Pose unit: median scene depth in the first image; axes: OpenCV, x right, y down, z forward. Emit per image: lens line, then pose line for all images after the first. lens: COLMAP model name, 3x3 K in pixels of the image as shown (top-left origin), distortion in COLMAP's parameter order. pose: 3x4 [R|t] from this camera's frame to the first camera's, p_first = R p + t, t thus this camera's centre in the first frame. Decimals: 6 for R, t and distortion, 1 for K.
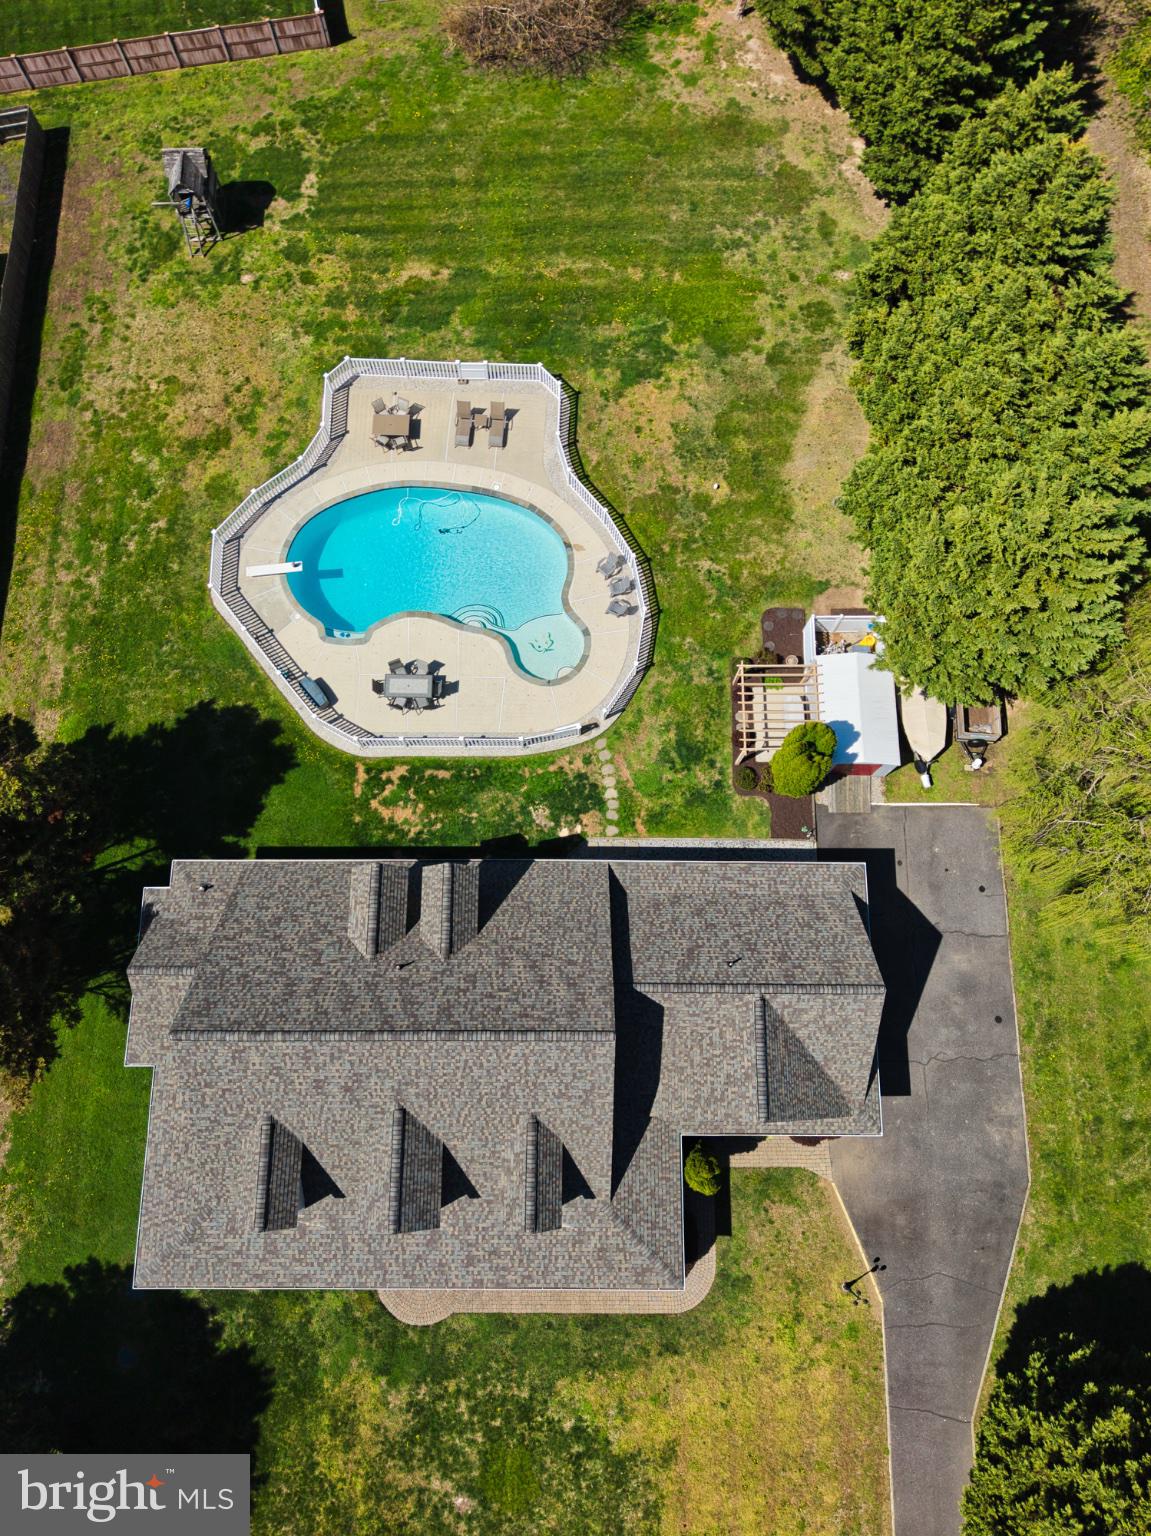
lens RADIAL K [[1073.5, 0, 575.5], [0, 1073.5, 768.0], [0, 0, 1]] dist [0.039733, -0.041577]
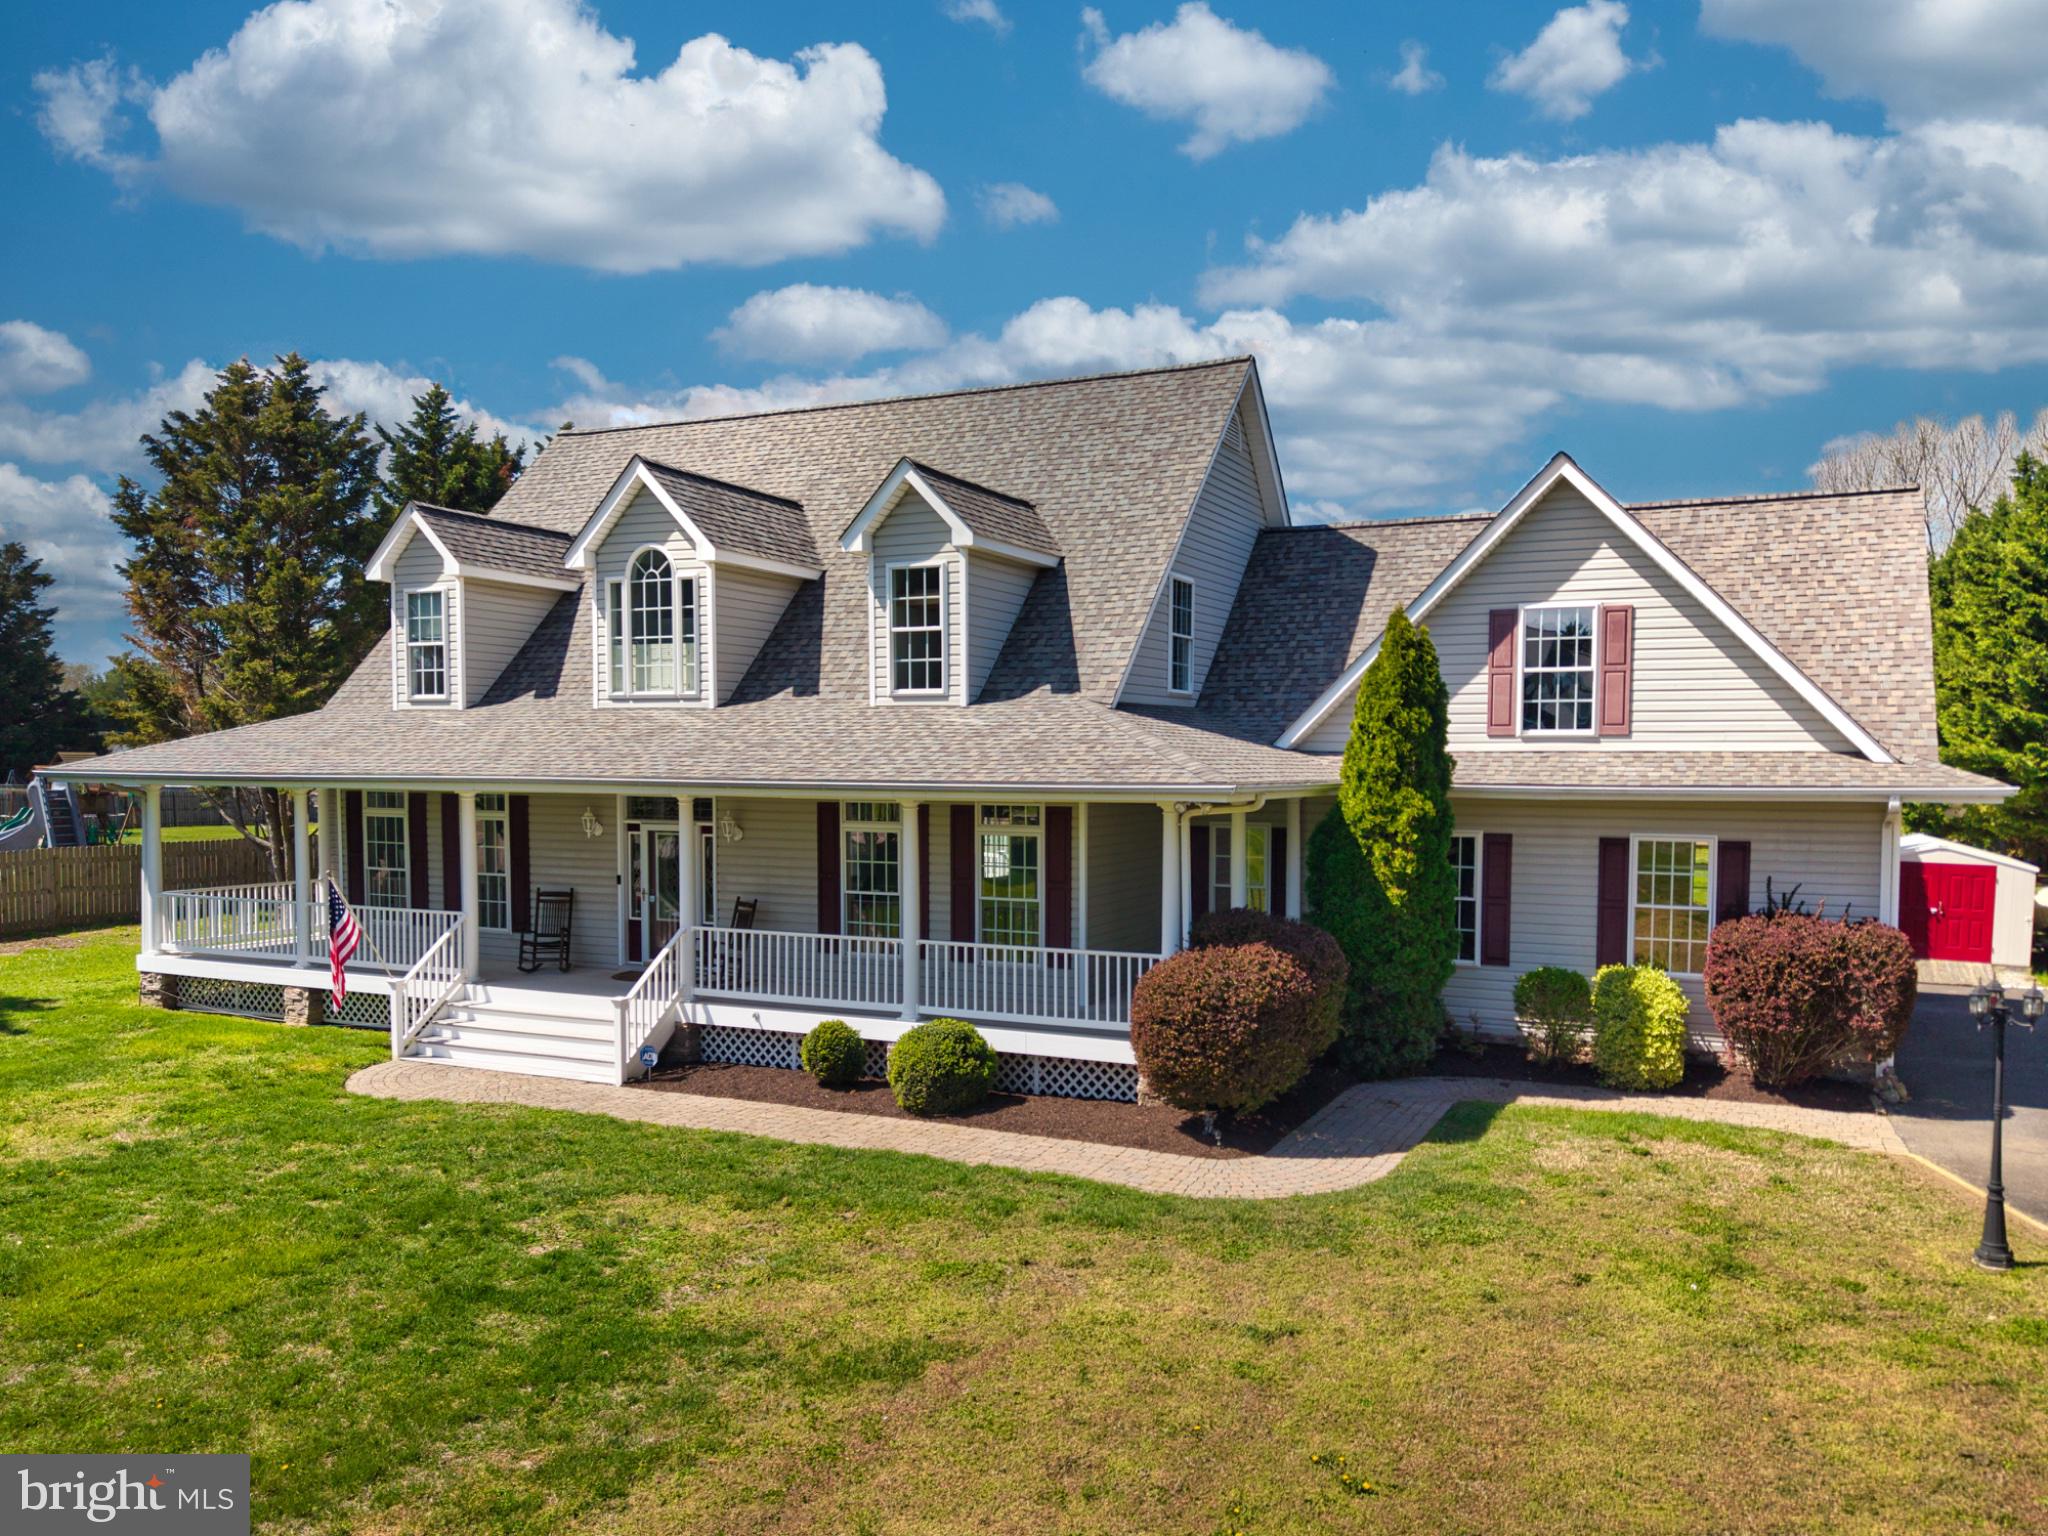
lens RADIAL K [[1518.6, 0, 1052.5], [0, 1518.6, 855.3], [0, 0, 1]] dist [0.039288, -0.053163]
pose [[0.908465, 0.030249, -0.416866, 0.207531], [-0.406285, 0.298017, -0.863781, 0.790561], [0.098105, 0.954081, 0.283028, 0.829993]]
